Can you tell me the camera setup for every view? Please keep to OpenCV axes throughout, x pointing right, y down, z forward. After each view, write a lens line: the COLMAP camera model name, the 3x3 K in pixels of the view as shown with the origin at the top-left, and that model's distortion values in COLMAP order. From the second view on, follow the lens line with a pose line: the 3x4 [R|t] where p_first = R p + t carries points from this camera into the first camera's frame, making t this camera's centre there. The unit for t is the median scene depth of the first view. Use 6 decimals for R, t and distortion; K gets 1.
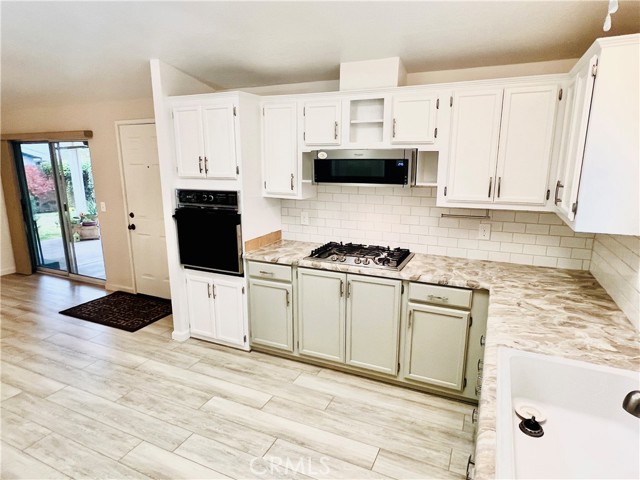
lens RADIAL K [[383.6, 0, 316.1], [0, 383.6, 242.5], [0, 0, 1]] dist [0.001972, -0.001711]
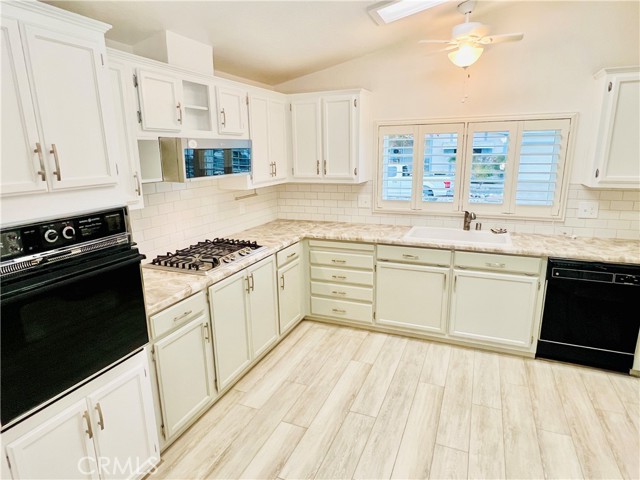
lens RADIAL K [[383.6, 0, 316.8], [0, 383.6, 241.0], [0, 0, 1]] dist [0.001972, -0.001711]
pose [[-0.030914, -0.229963, 0.972708, -0.836301], [0.232749, 0.944765, 0.230754, -0.162025], [-0.972045, 0.233531, 0.024317, 0.781877]]
